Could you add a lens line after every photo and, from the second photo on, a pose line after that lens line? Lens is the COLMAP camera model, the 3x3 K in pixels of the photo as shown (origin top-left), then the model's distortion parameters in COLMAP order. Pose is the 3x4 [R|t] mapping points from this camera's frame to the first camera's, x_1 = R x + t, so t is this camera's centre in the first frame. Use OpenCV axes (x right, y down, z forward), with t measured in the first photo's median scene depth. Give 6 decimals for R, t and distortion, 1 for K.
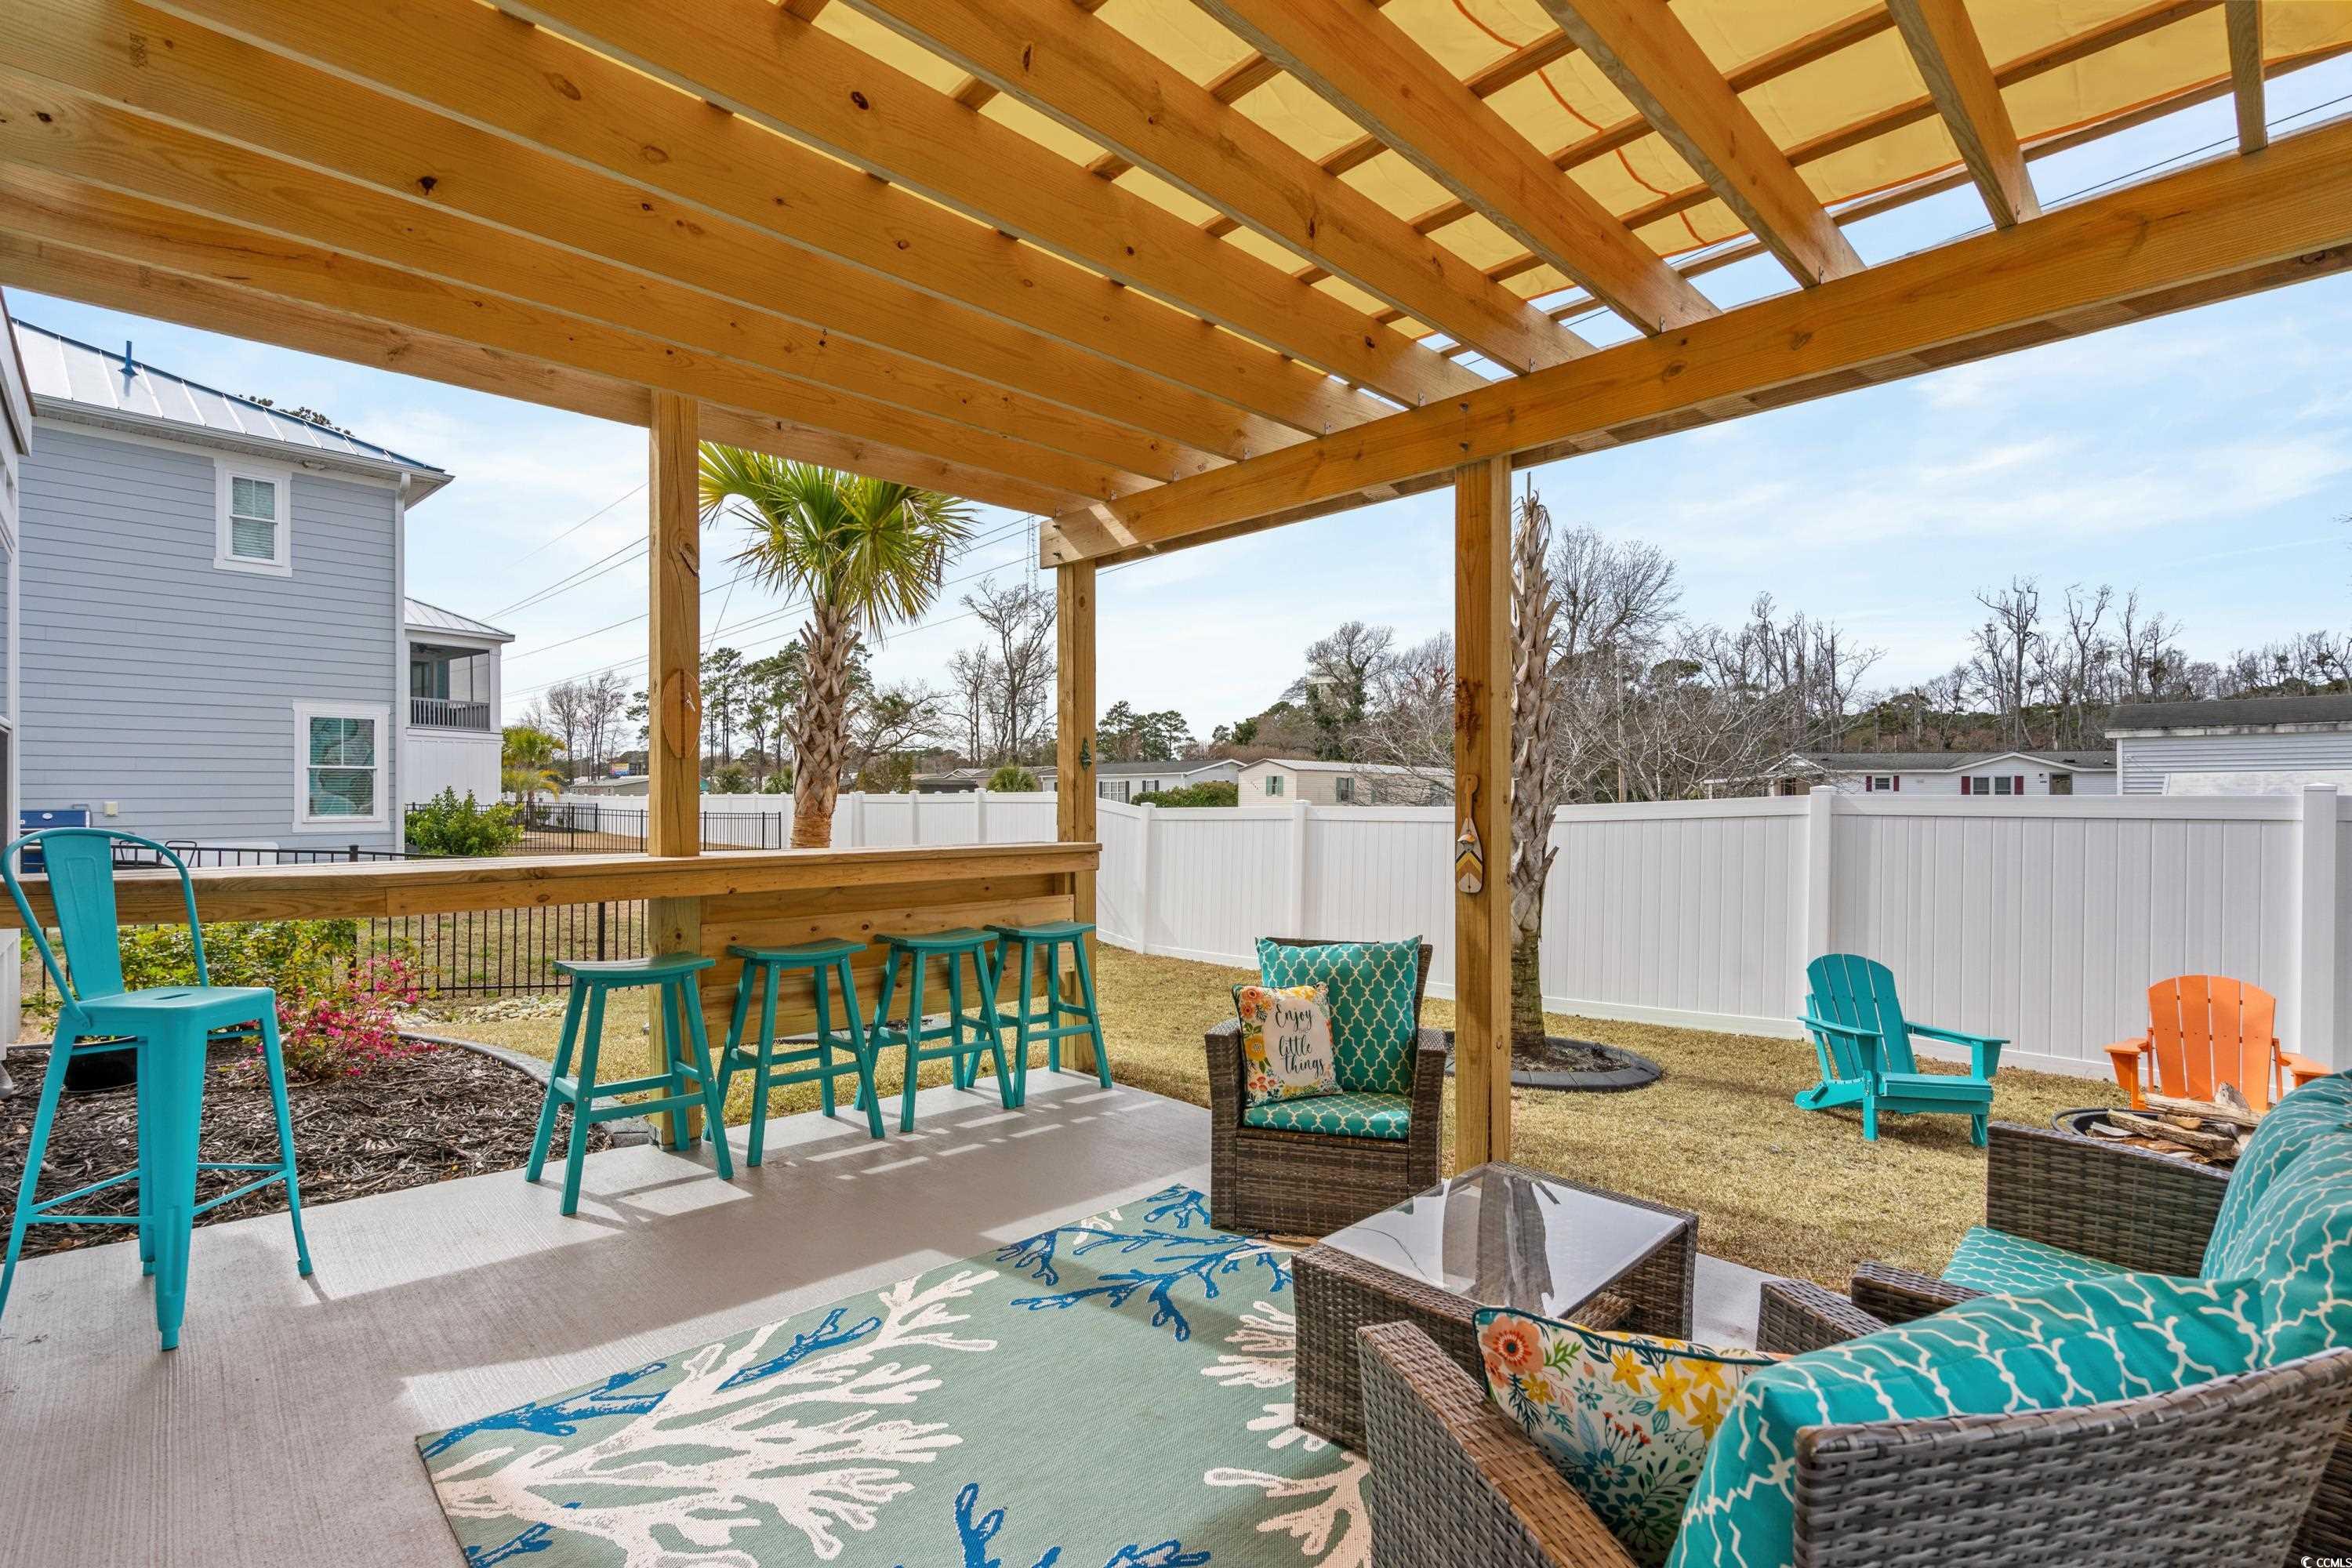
lens RADIAL K [[1066.8, 0, 1186.1], [0, 1066.8, 805.9], [0, 0, 1]] dist [-0.006084, 0.004311]
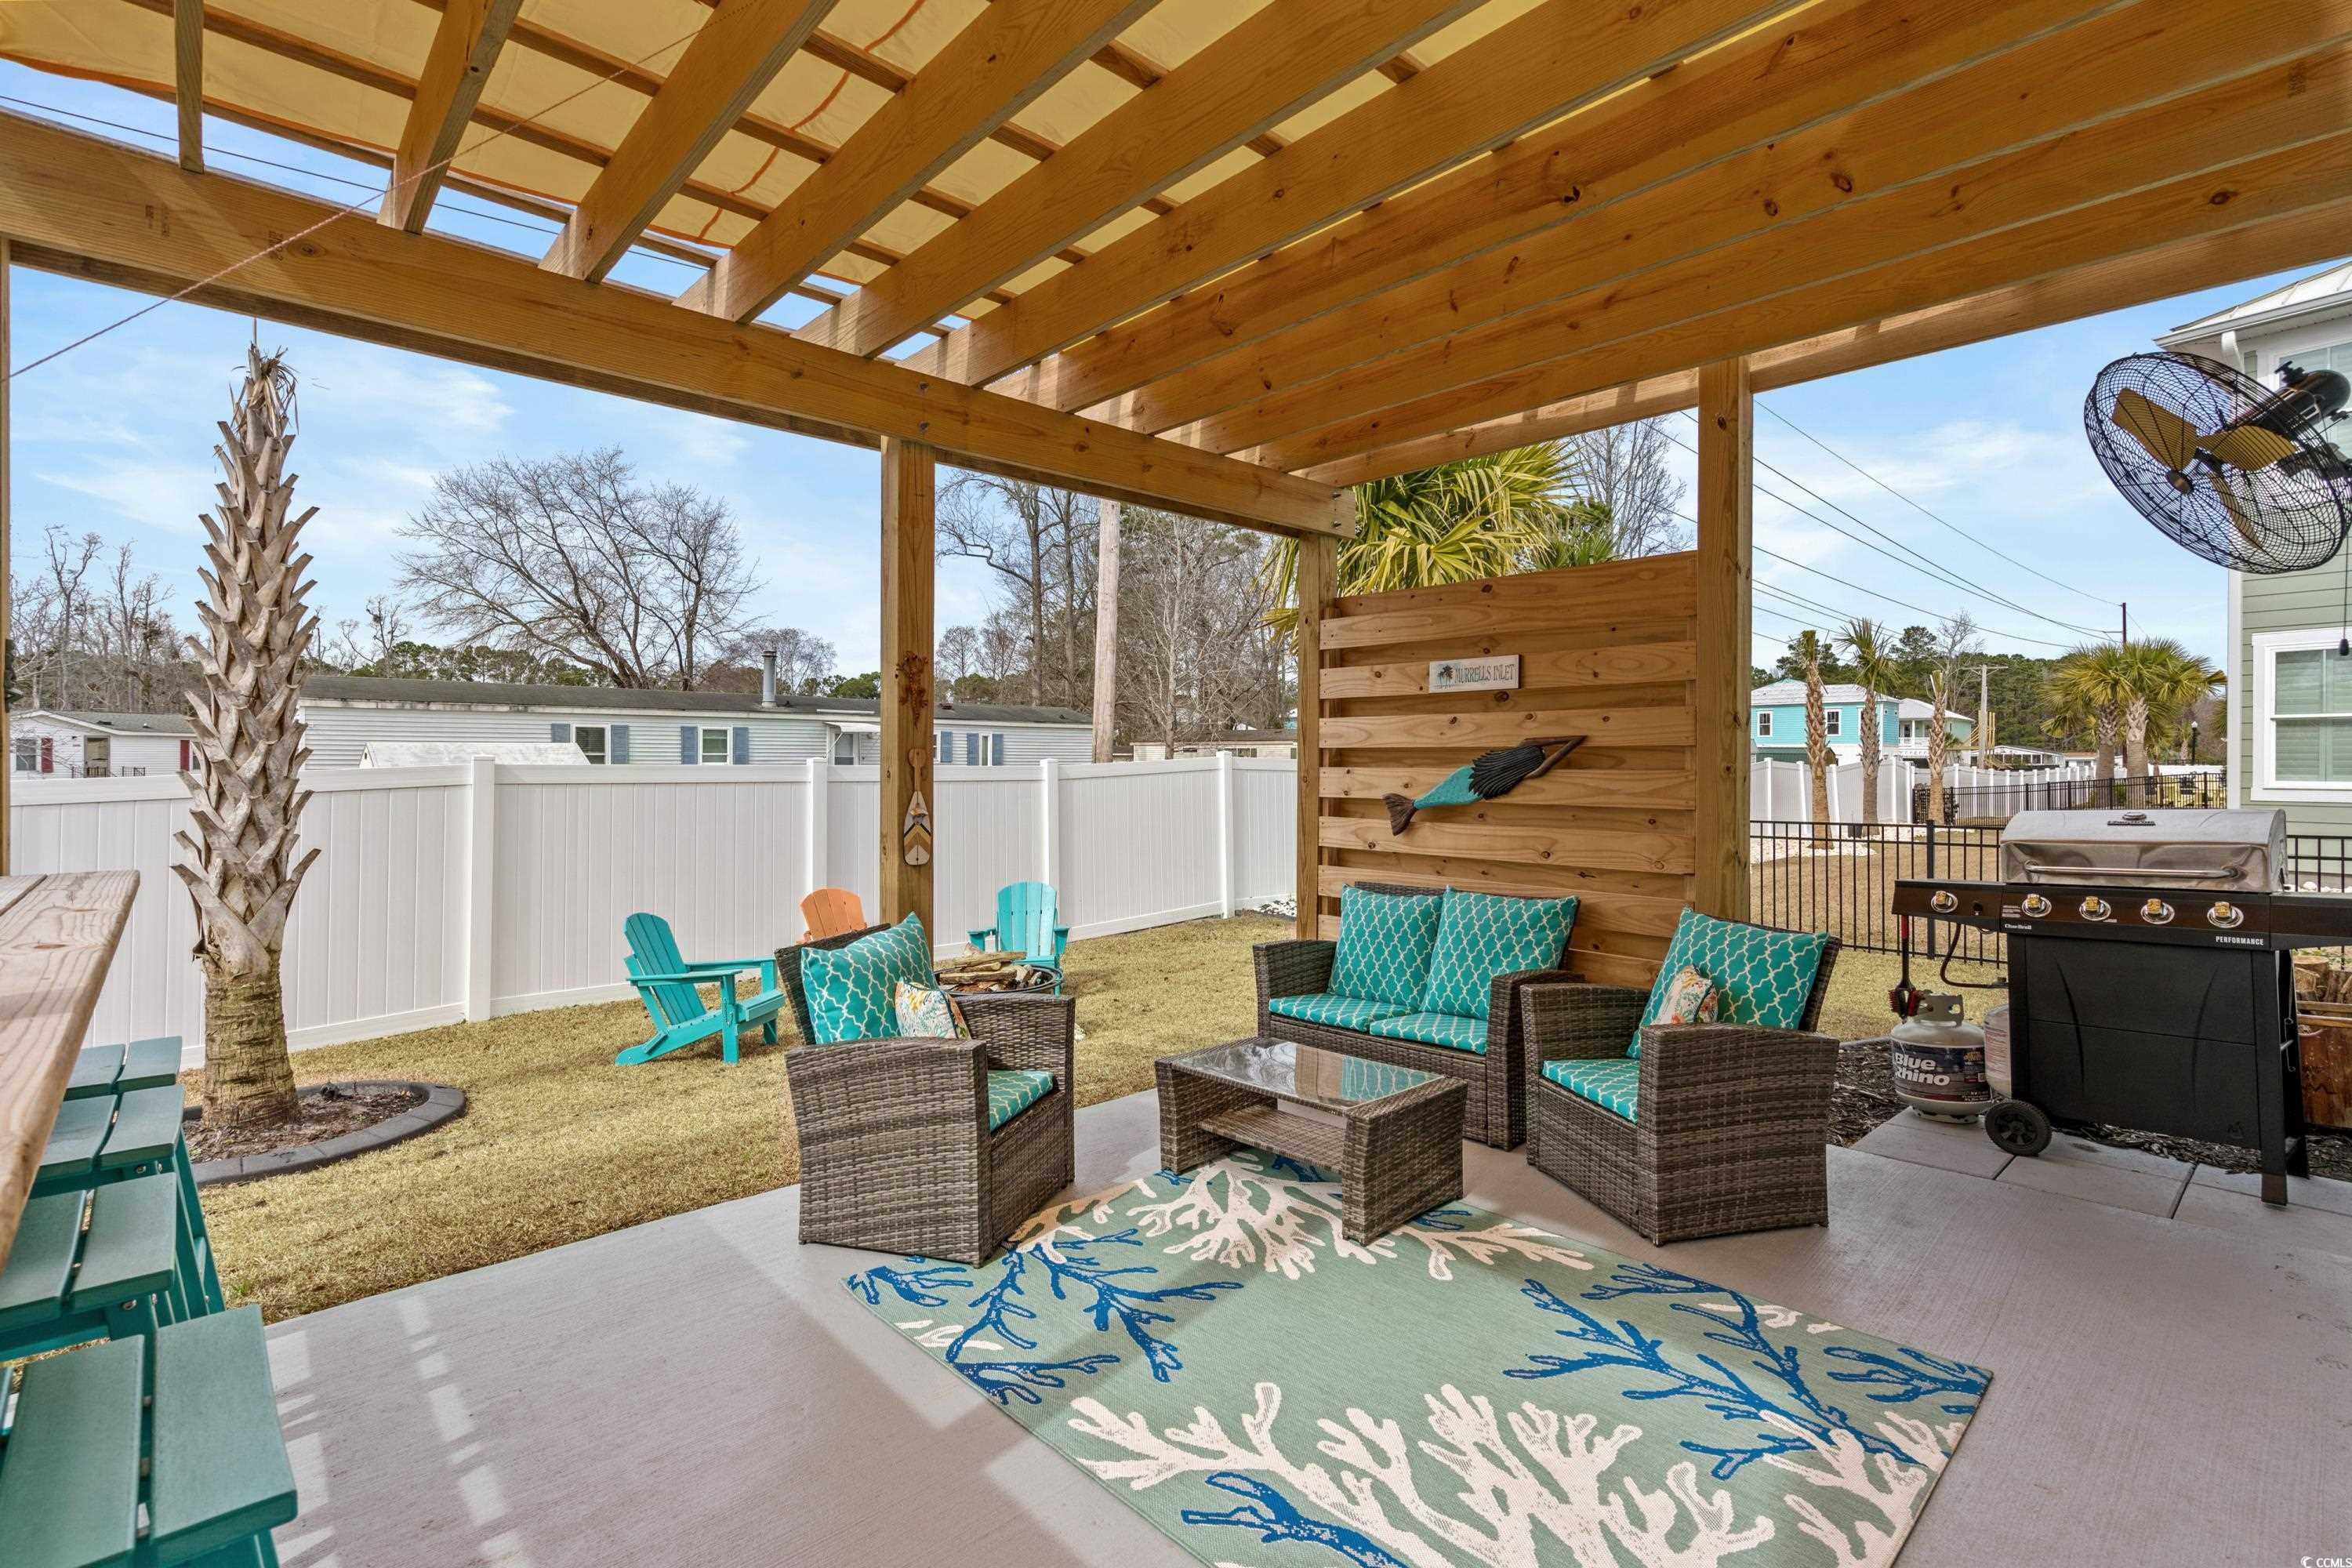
lens RADIAL K [[1066.8, 0, 1171.7], [0, 1066.8, 765.0], [0, 0, 1]] dist [-0.006084, 0.004311]
pose [[0.034518, 0.000328, 0.999404, -0.853269], [0.005149, 0.999987, -0.000506, -0.014263], [-0.999391, 0.005163, 0.034516, 0.822902]]
